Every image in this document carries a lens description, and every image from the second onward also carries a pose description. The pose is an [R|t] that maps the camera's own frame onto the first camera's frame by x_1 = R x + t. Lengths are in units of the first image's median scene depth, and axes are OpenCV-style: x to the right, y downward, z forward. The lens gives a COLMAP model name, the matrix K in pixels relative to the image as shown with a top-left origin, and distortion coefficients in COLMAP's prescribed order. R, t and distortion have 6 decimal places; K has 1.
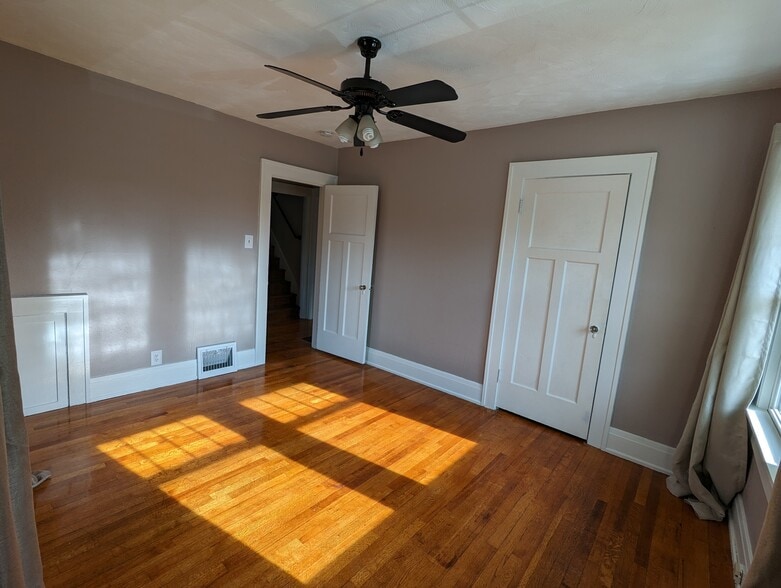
lens RADIAL K [[373.6, 0, 390.5], [0, 373.6, 294.0], [0, 0, 1]] dist [-0.000127, 0.000035]
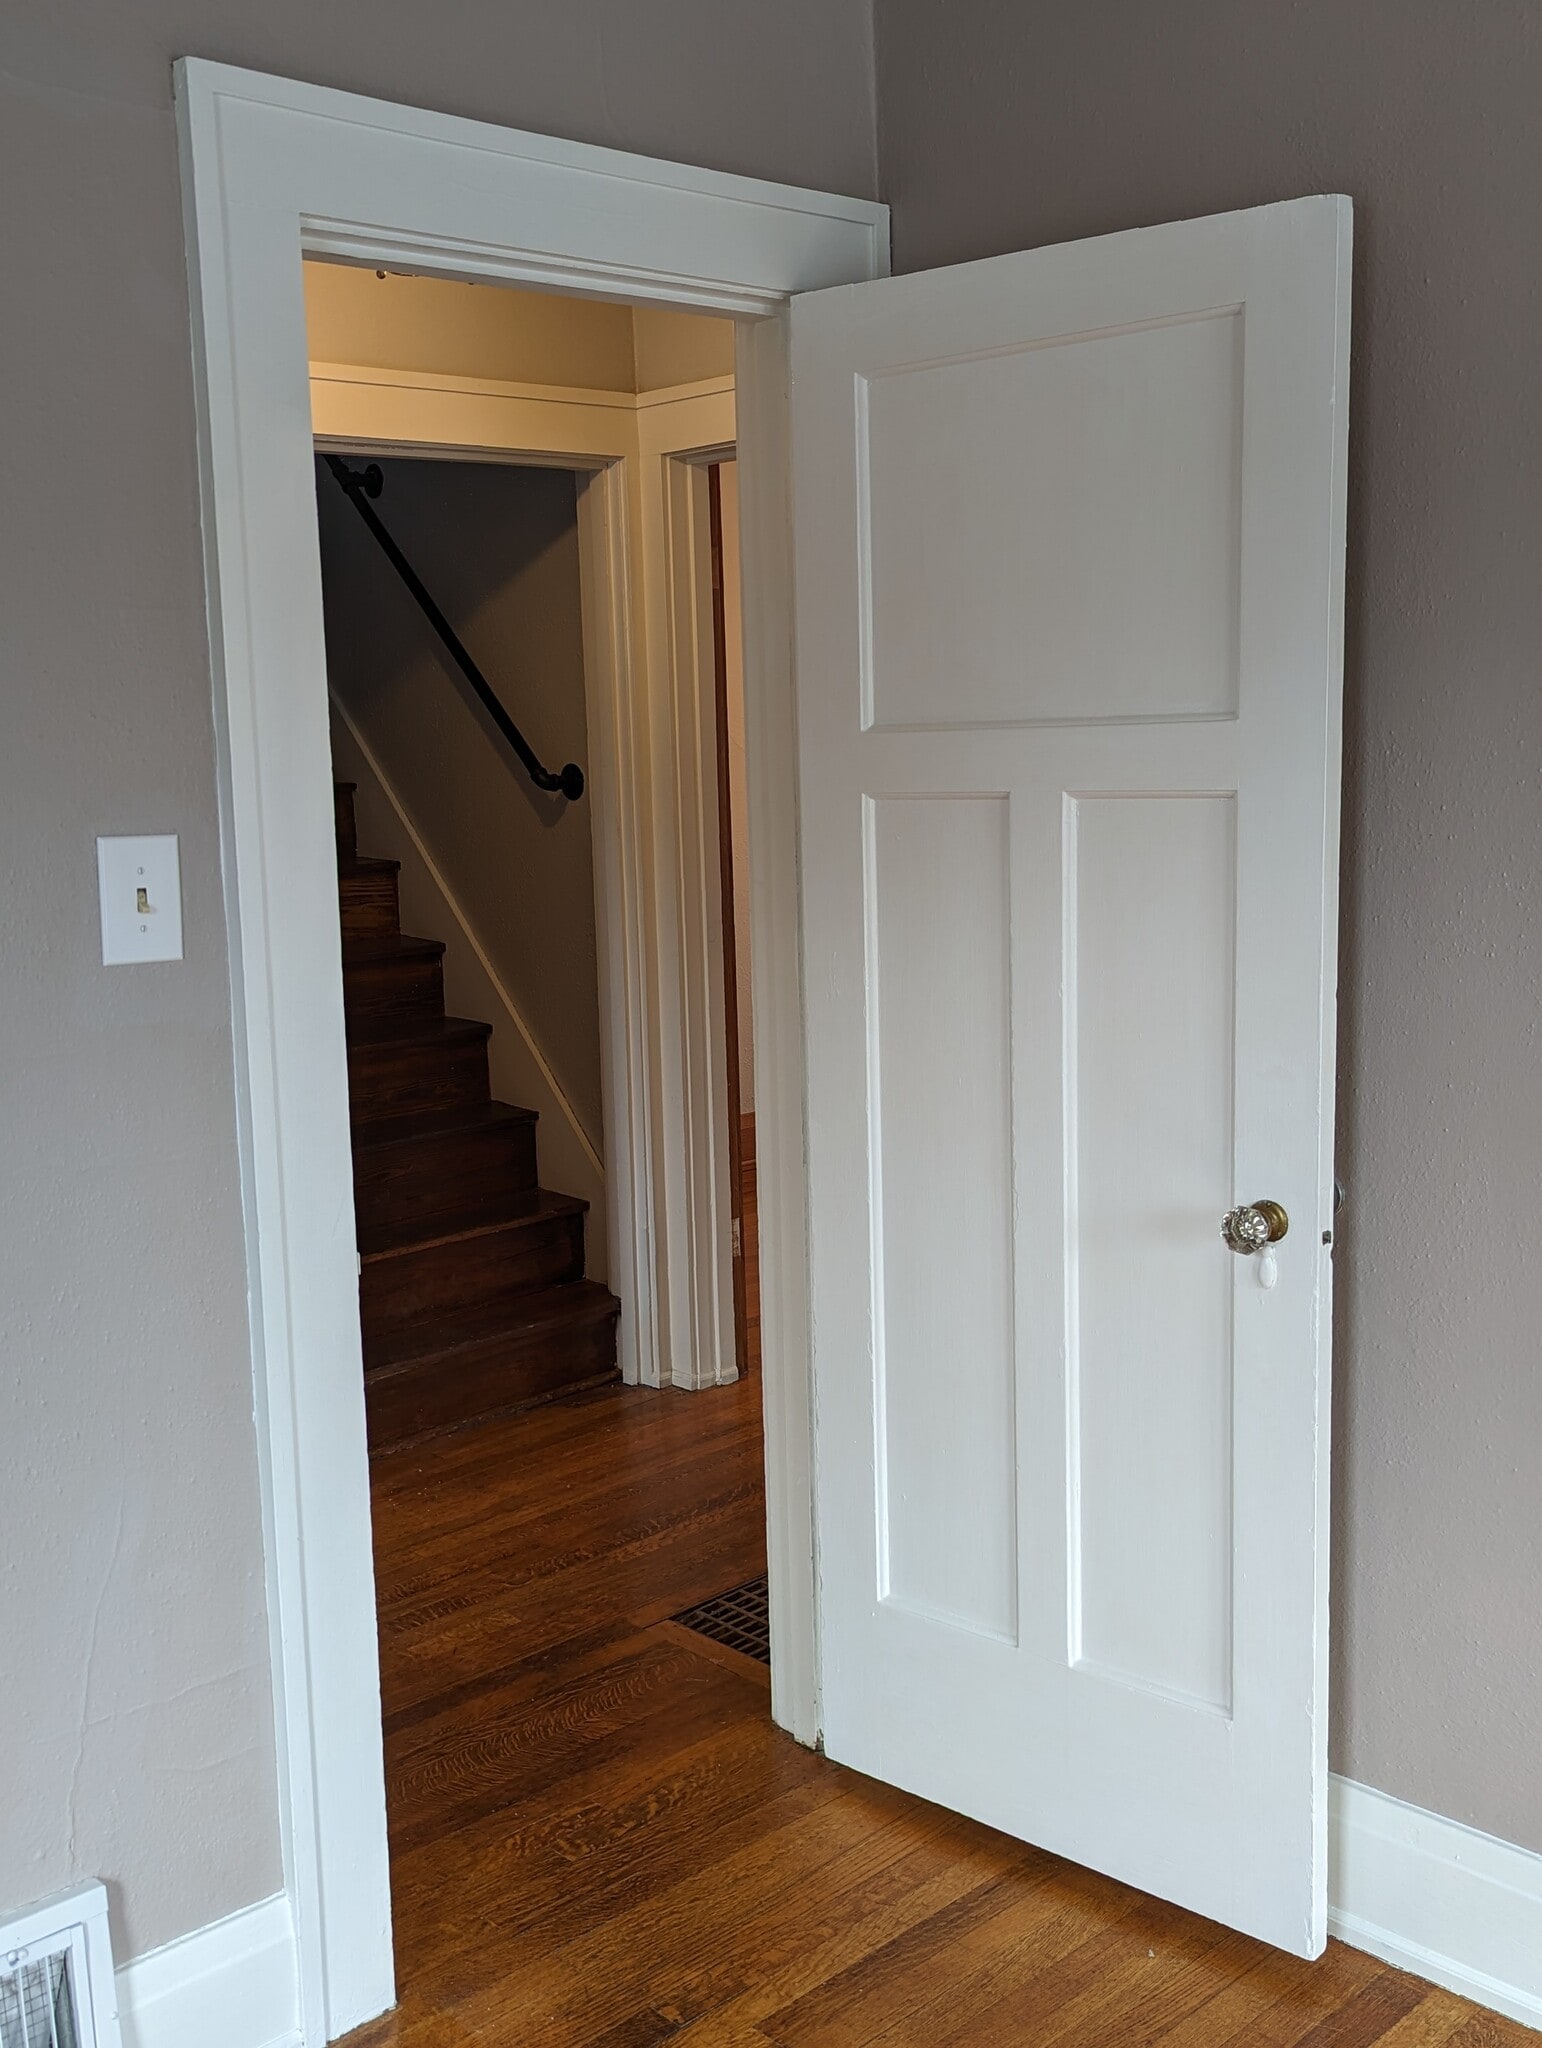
lens RADIAL K [[2090.6, 0, 771.0], [0, 2090.6, 1024.0], [0, 0, 1]] dist [0.048147, 0.000950]
pose [[0.986754, -0.090725, -0.134484, -0.117866], [0.090146, 0.995874, -0.010402, -0.074858], [0.134873, -0.001859, 0.990861, 0.398876]]
